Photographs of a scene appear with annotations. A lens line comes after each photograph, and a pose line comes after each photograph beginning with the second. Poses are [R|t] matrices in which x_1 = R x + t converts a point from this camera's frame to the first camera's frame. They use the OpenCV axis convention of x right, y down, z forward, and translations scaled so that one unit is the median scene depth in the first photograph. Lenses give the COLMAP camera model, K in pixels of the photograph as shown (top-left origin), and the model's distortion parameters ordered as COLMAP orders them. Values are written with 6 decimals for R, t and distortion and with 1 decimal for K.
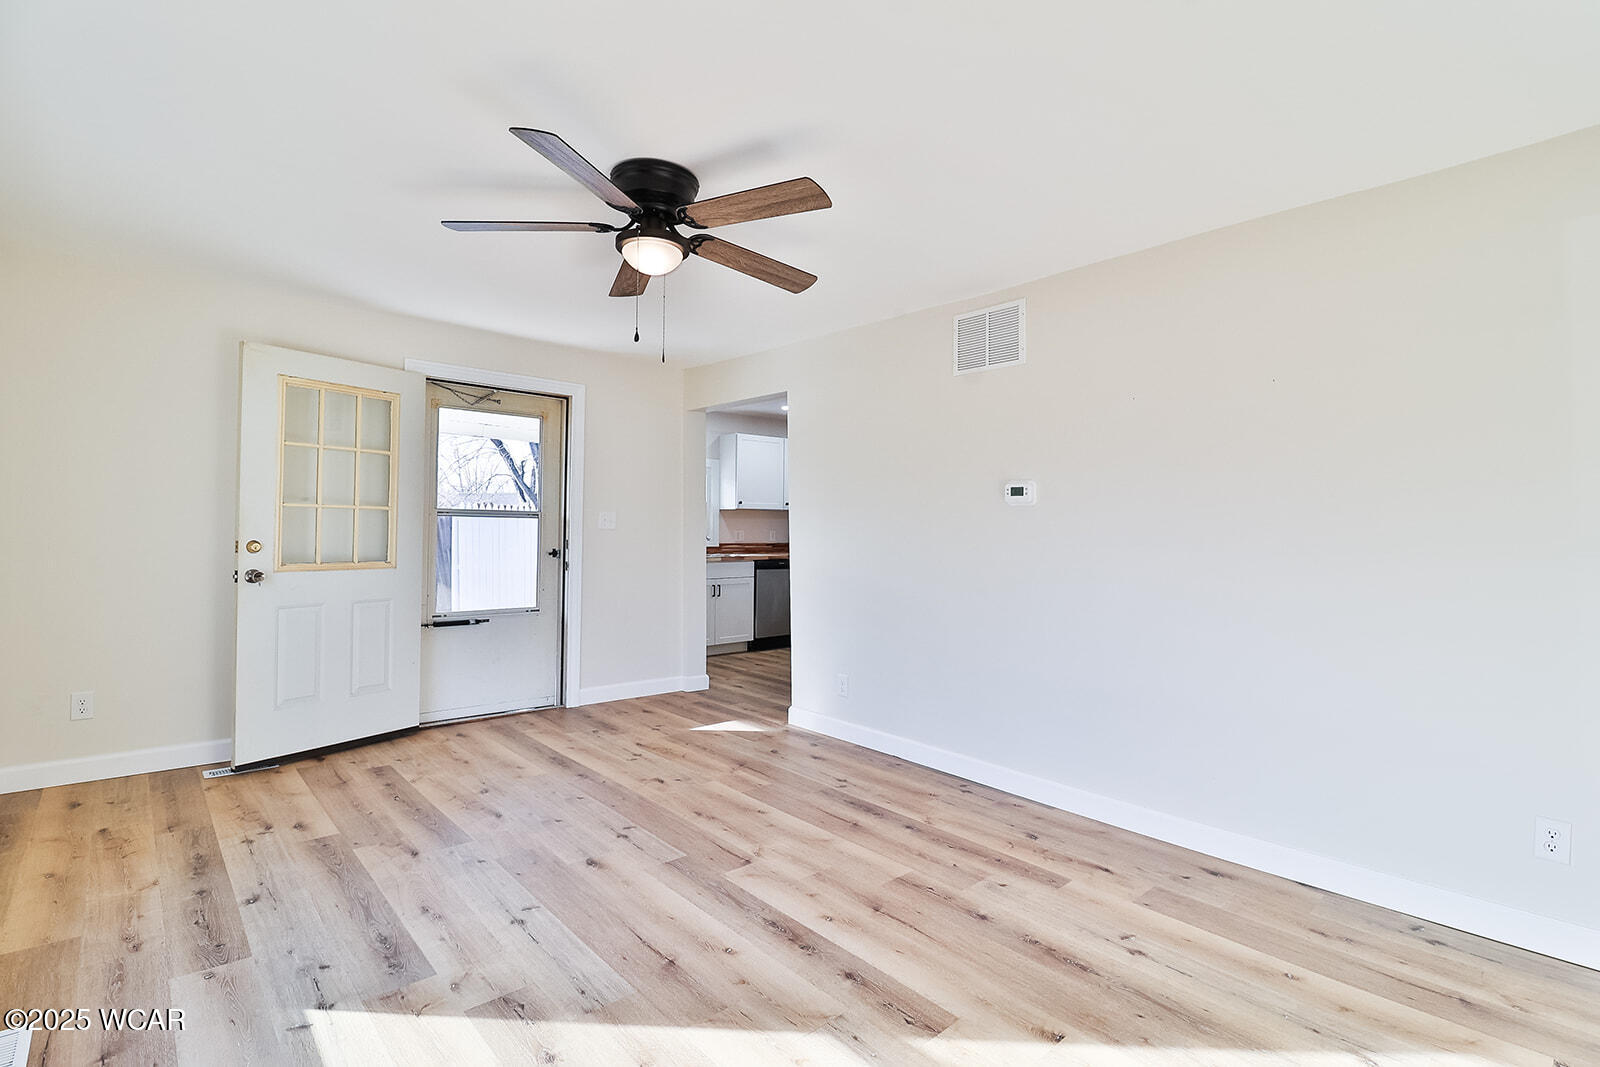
lens RADIAL K [[739.3, 0, 808.2], [0, 739.3, 515.9], [0, 0, 1]] dist [0.002127, -0.014478]
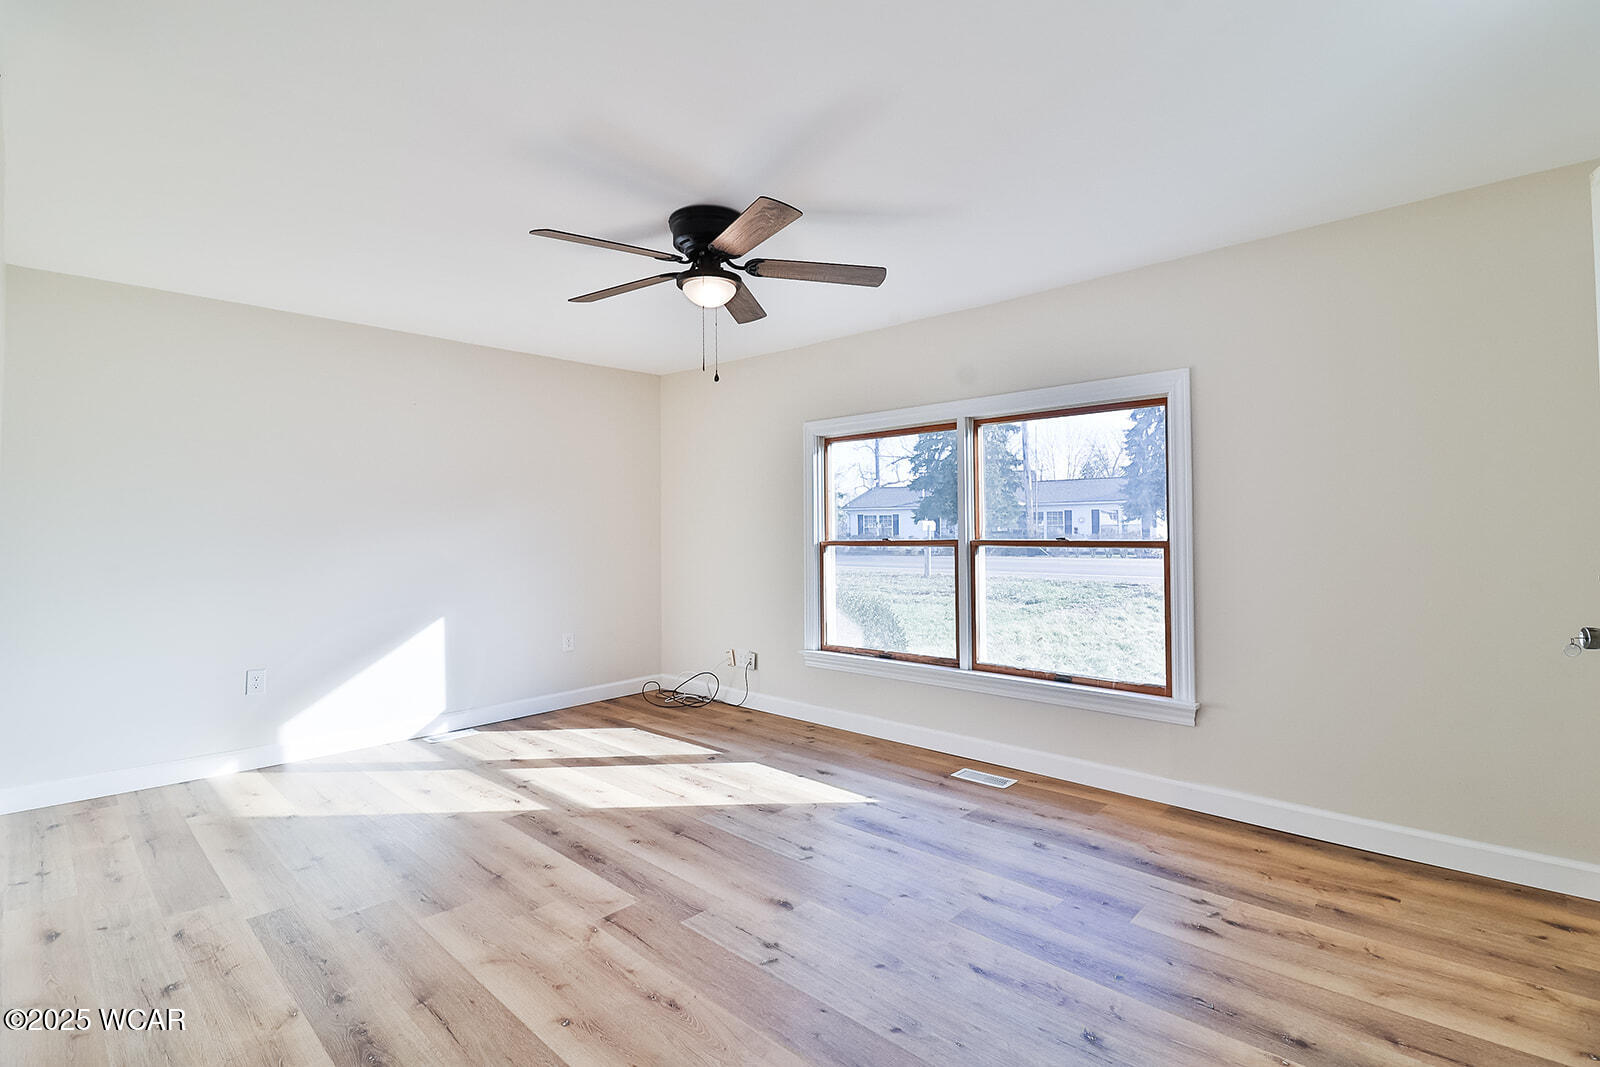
lens RADIAL K [[739.3, 0, 808.2], [0, 739.3, 515.9], [0, 0, 1]] dist [0.002127, -0.014478]
pose [[-0.996158, -0.007032, -0.087287, -0.247687], [-0.004040, 0.999400, -0.034410, 0.026757], [0.087476, -0.033925, -0.995589, 1.986640]]
